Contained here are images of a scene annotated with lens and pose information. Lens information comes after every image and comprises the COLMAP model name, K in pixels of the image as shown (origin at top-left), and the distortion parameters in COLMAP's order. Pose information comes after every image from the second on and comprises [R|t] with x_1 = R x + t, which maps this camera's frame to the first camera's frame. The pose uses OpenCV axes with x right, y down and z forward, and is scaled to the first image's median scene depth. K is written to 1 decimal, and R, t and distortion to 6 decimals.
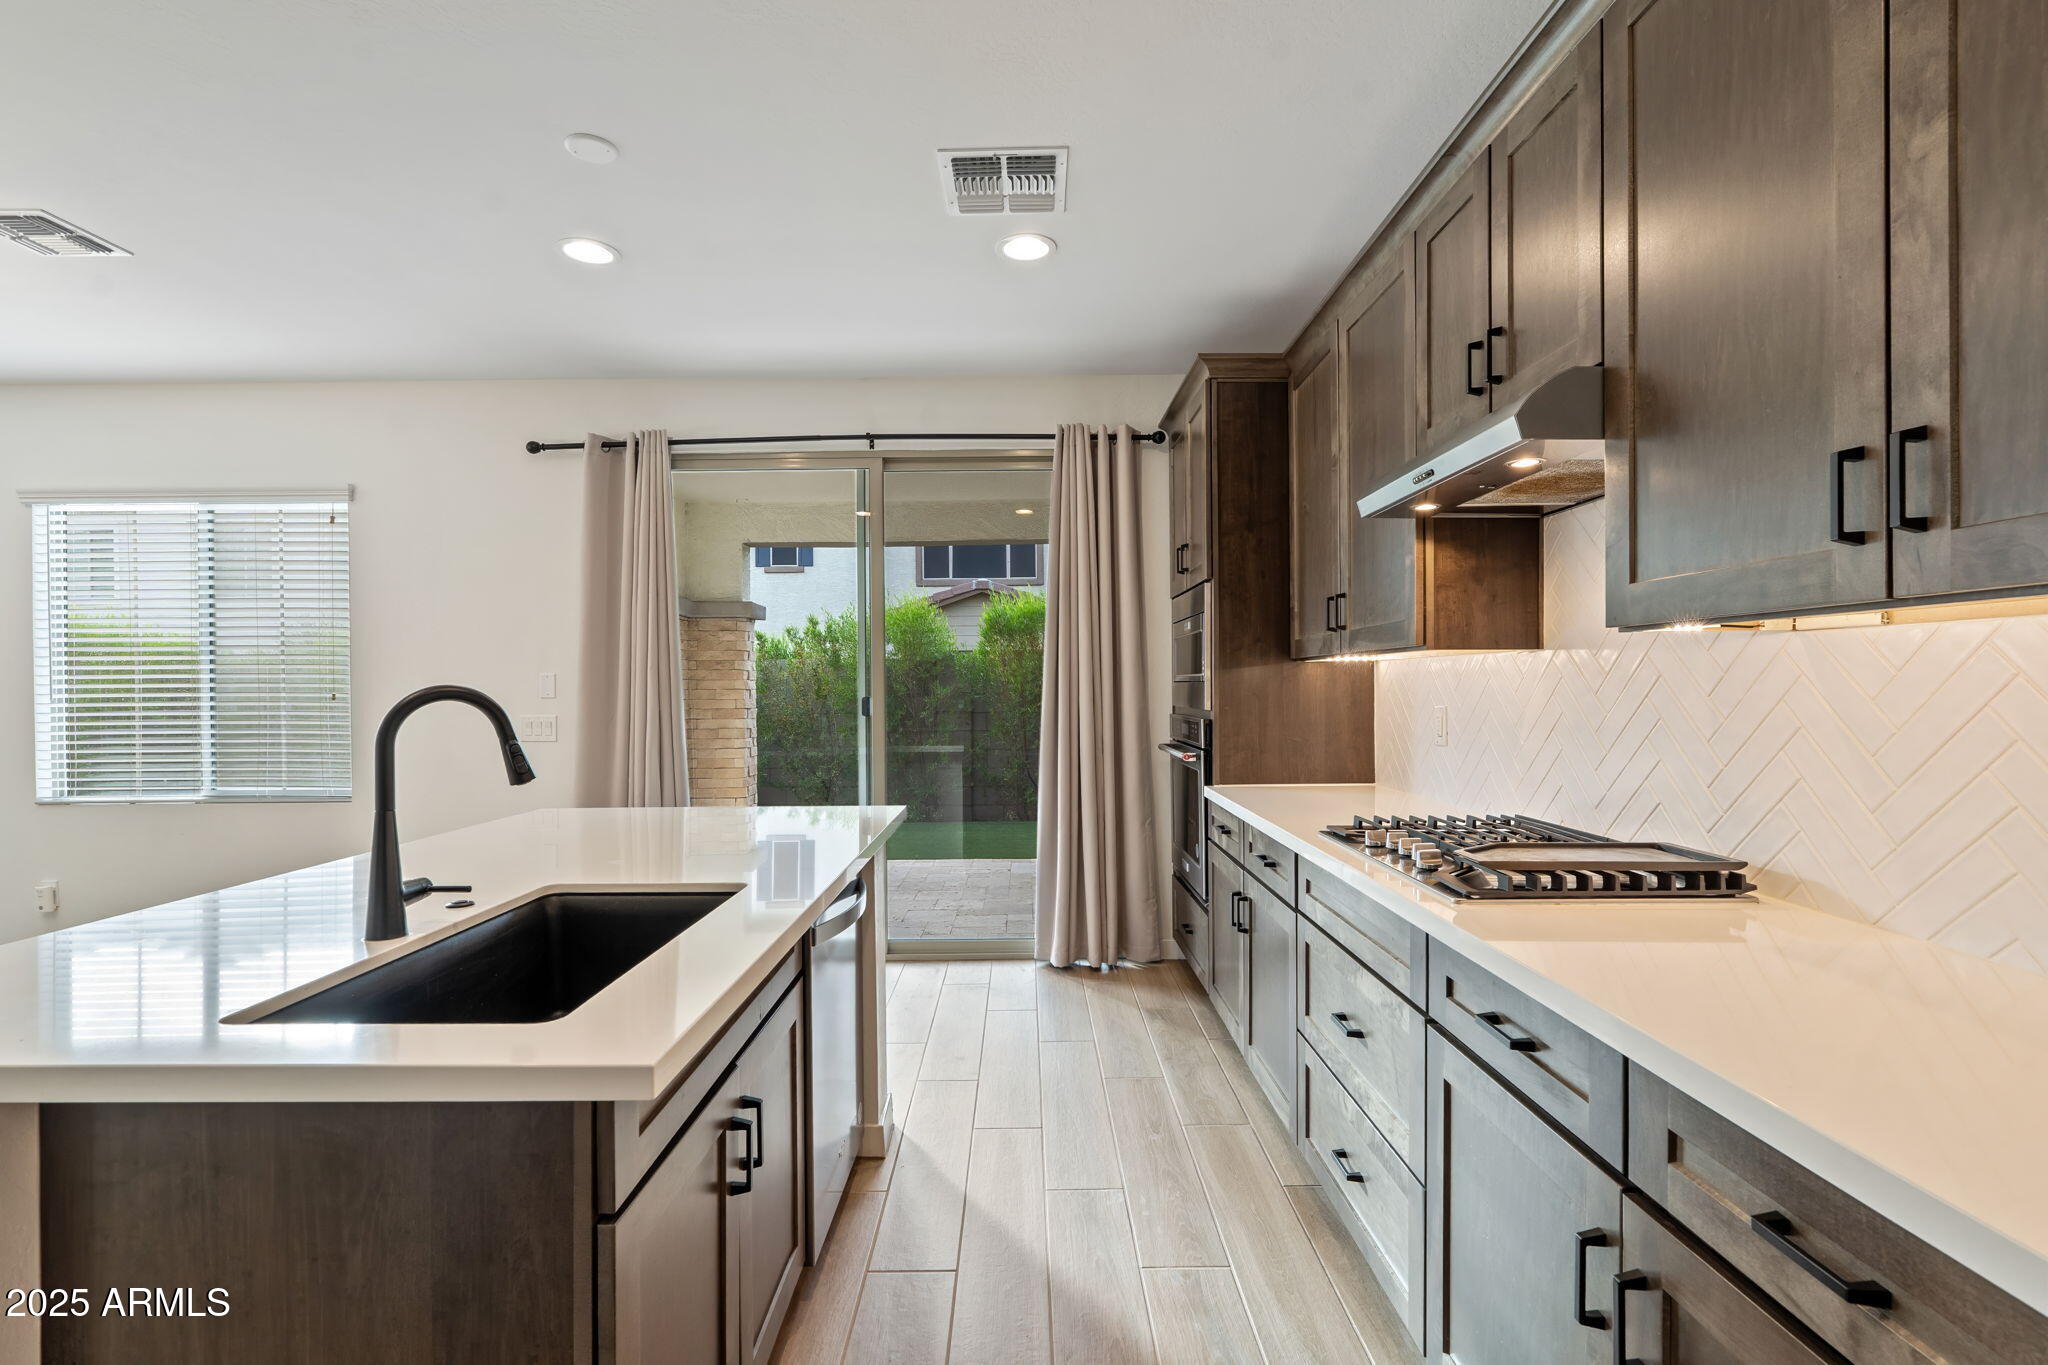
lens RADIAL K [[943.3, 0, 1023.3], [0, 943.3, 690.5], [0, 0, 1]] dist [-0.005665, 0.000539]
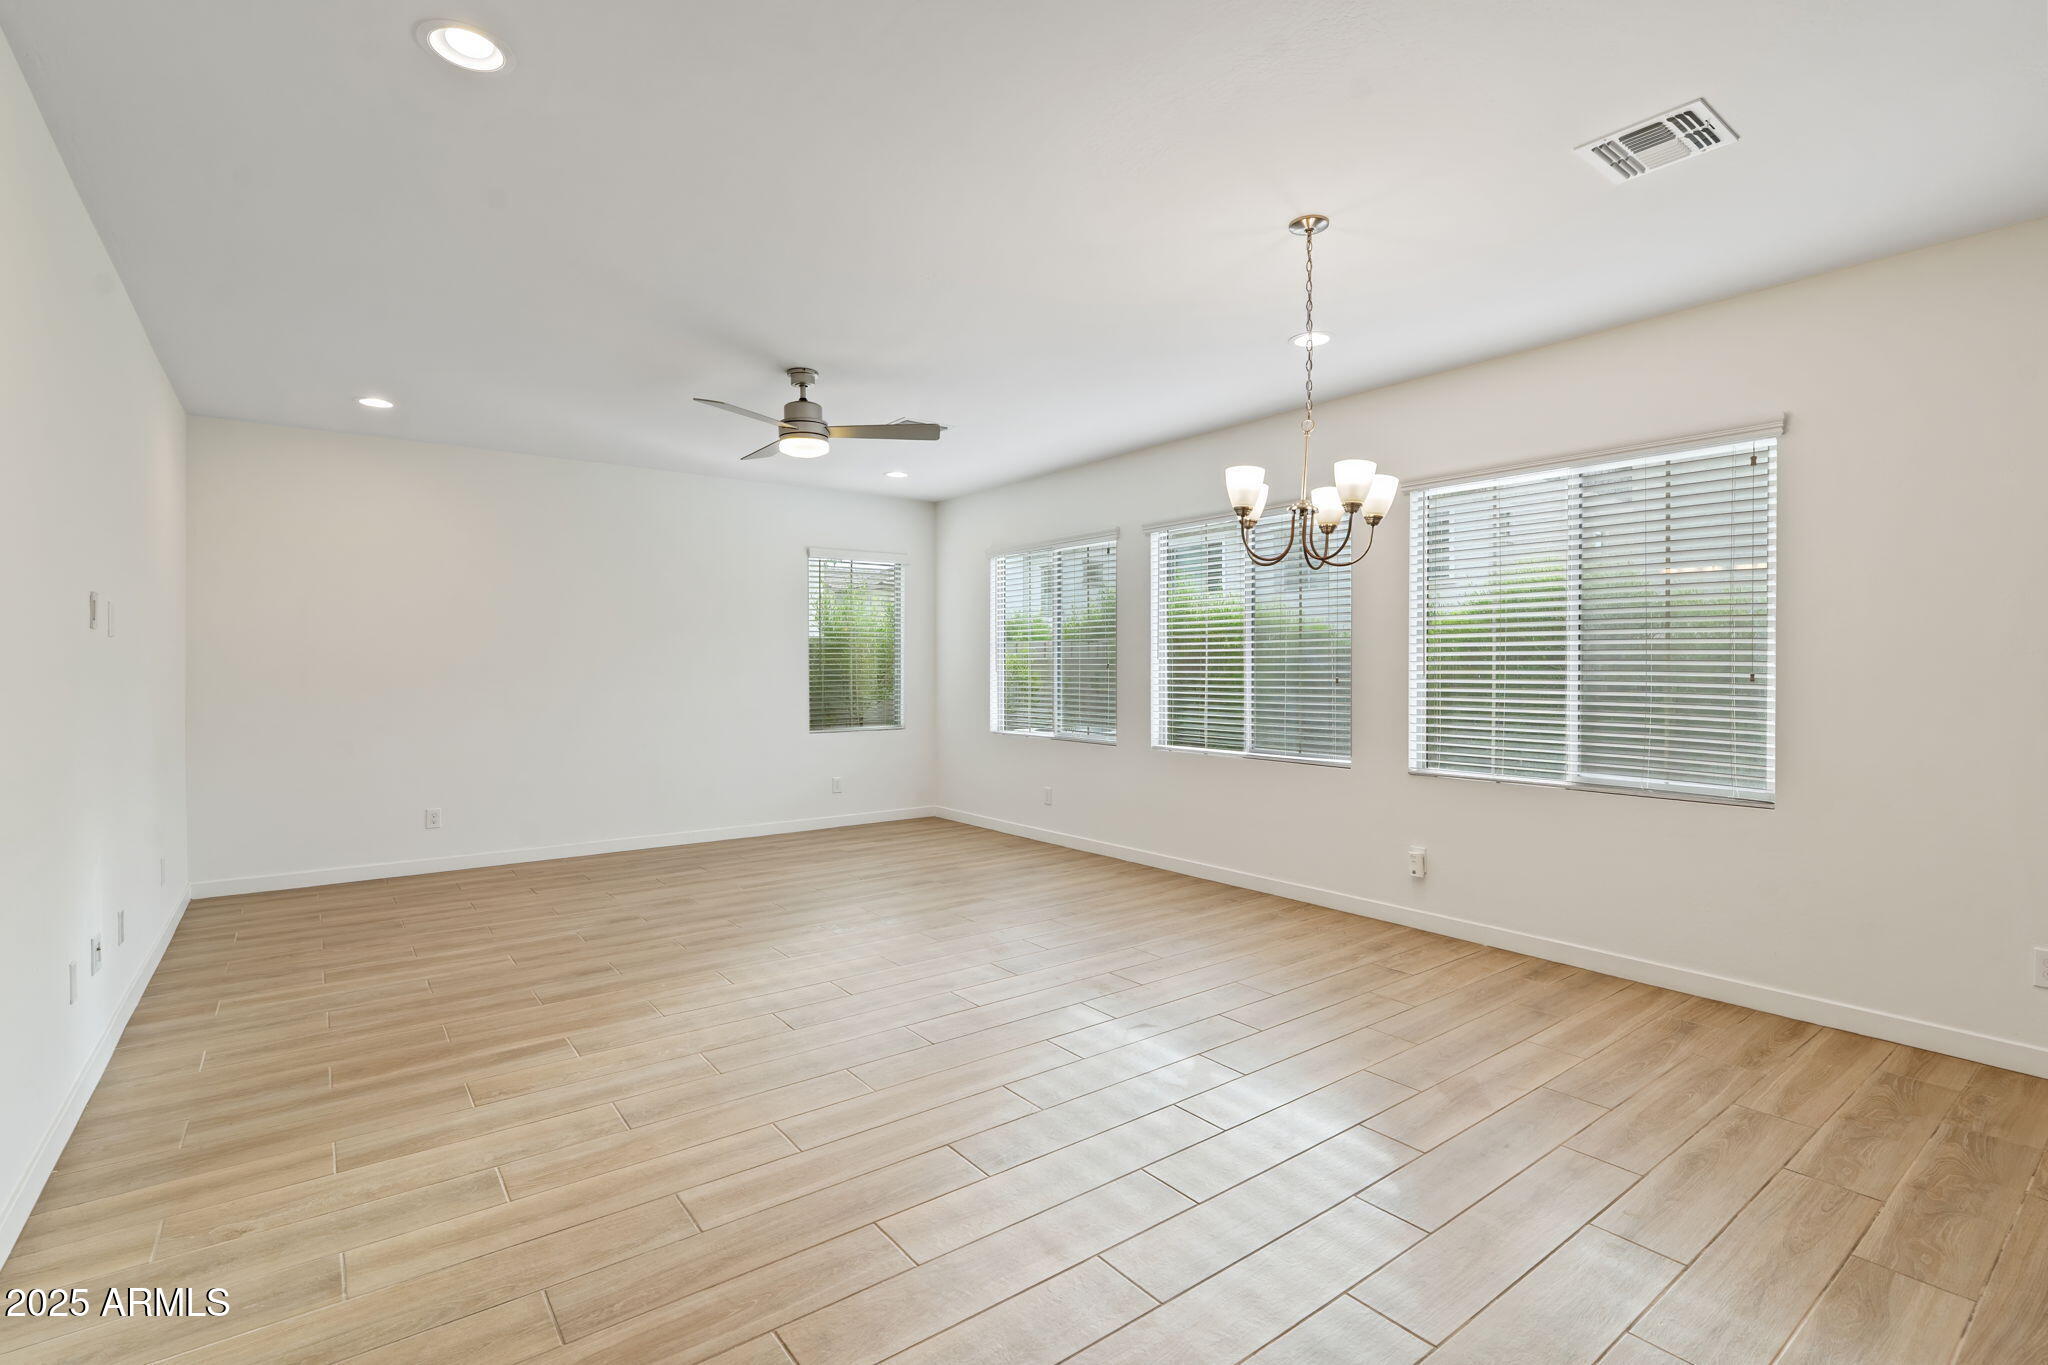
lens RADIAL K [[943.3, 0, 1026.0], [0, 943.3, 671.6], [0, 0, 1]] dist [-0.005665, 0.000539]
pose [[0.608766, 0.013276, -0.793238, -0.478623], [-0.013864, 0.999885, 0.006094, 0.005028], [0.793228, 0.007288, 0.608881, 0.003345]]
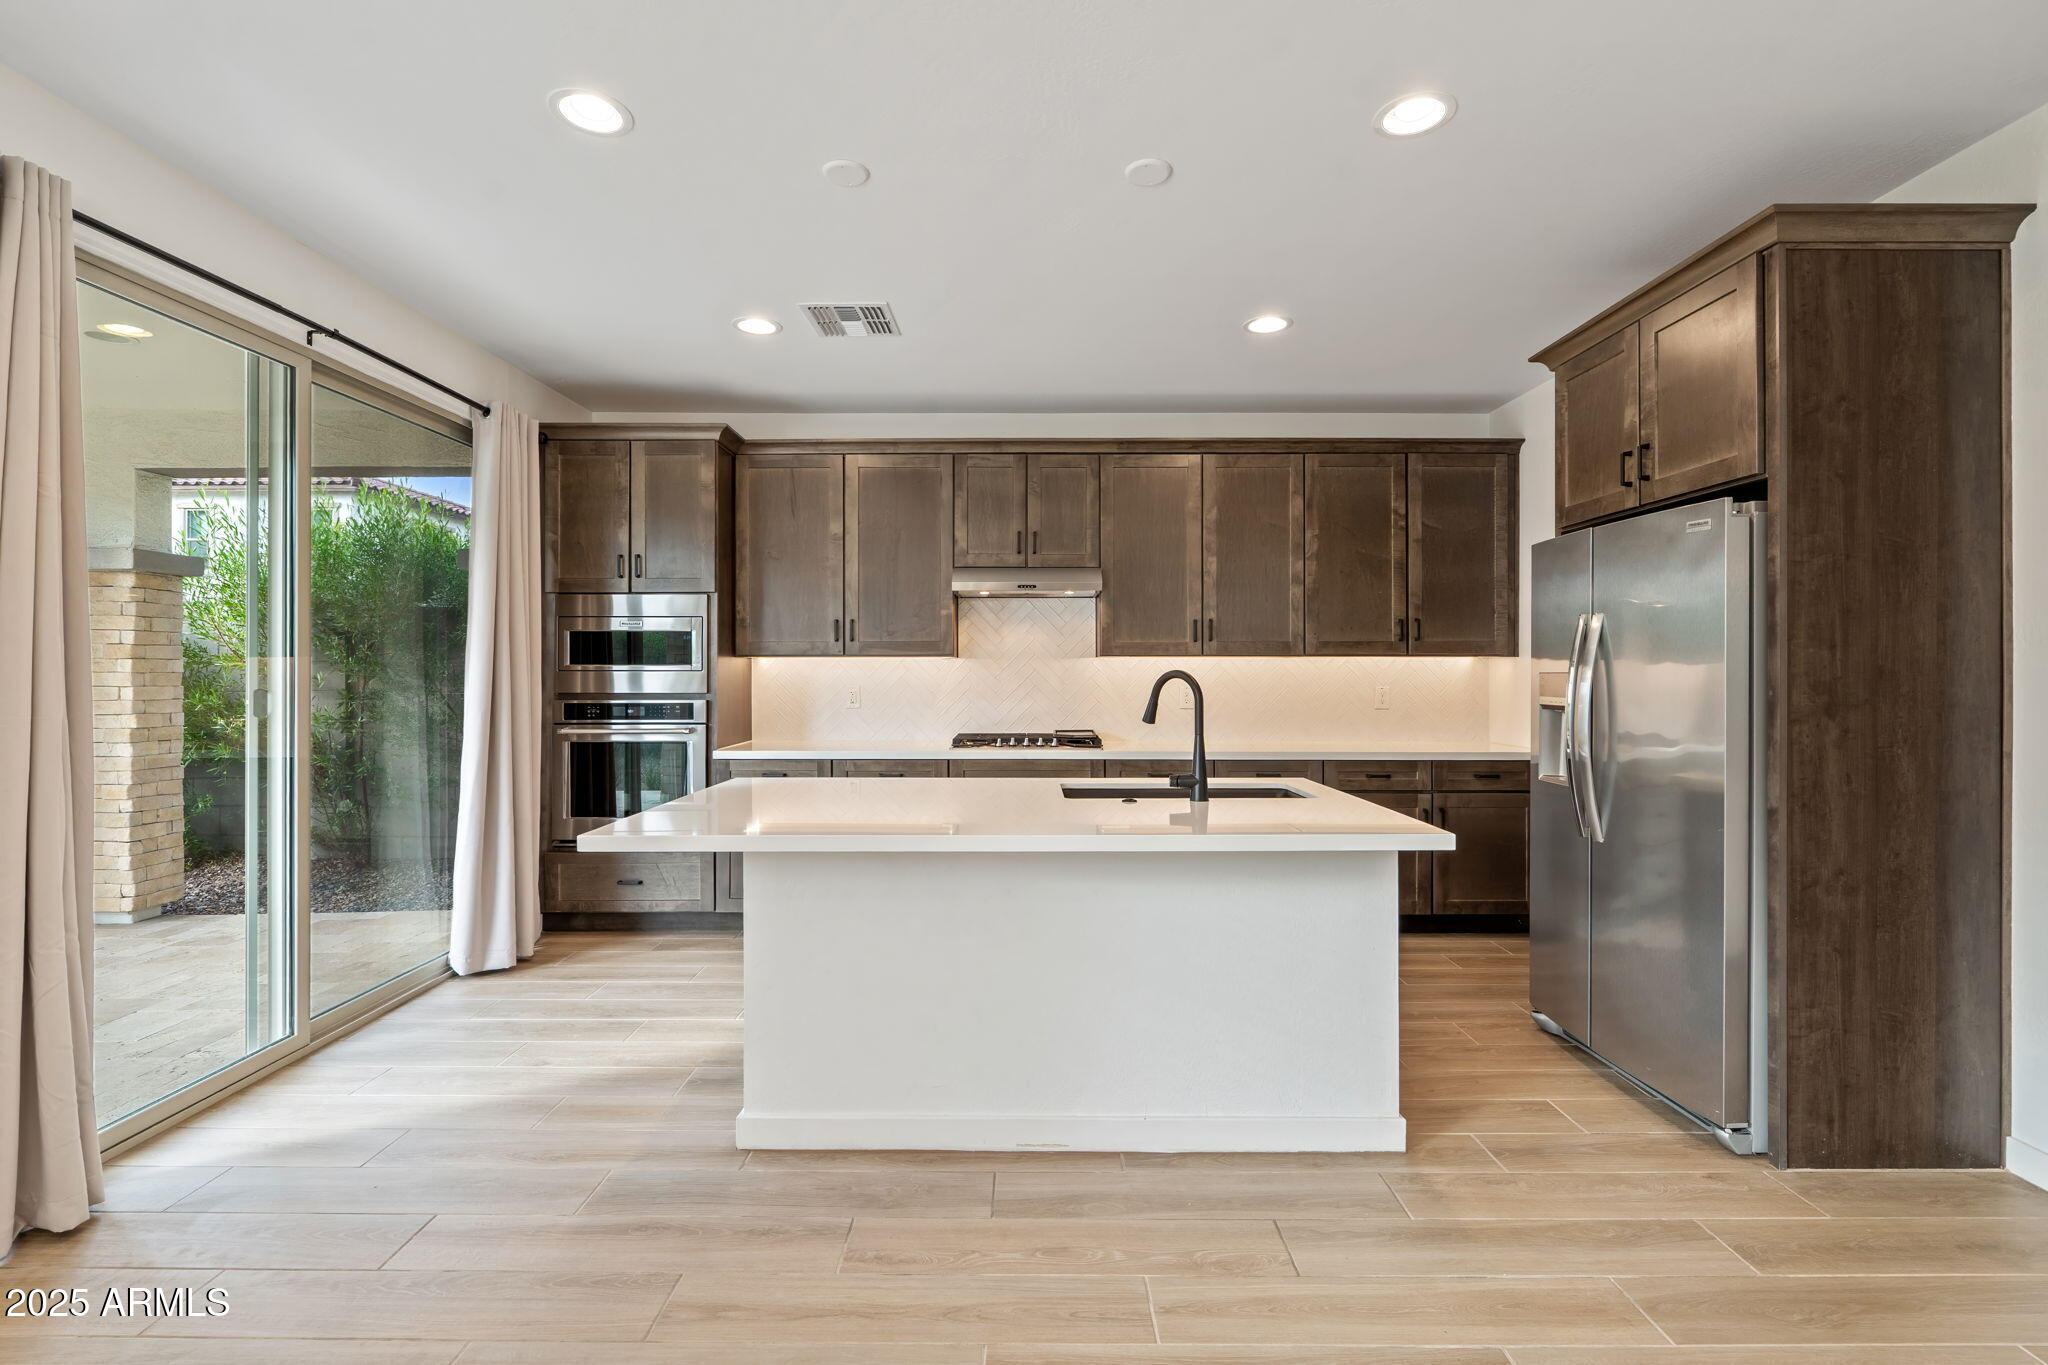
lens RADIAL K [[913.2, 0, 1015.8], [0, 913.2, 673.6], [0, 0, 1]] dist [-0.005598, -0.000245]
pose [[0.004230, 0.006211, 0.999972, -0.871641], [0.008545, 0.999944, -0.006247, 0.004848], [-0.999955, 0.008571, 0.004177, 0.467643]]
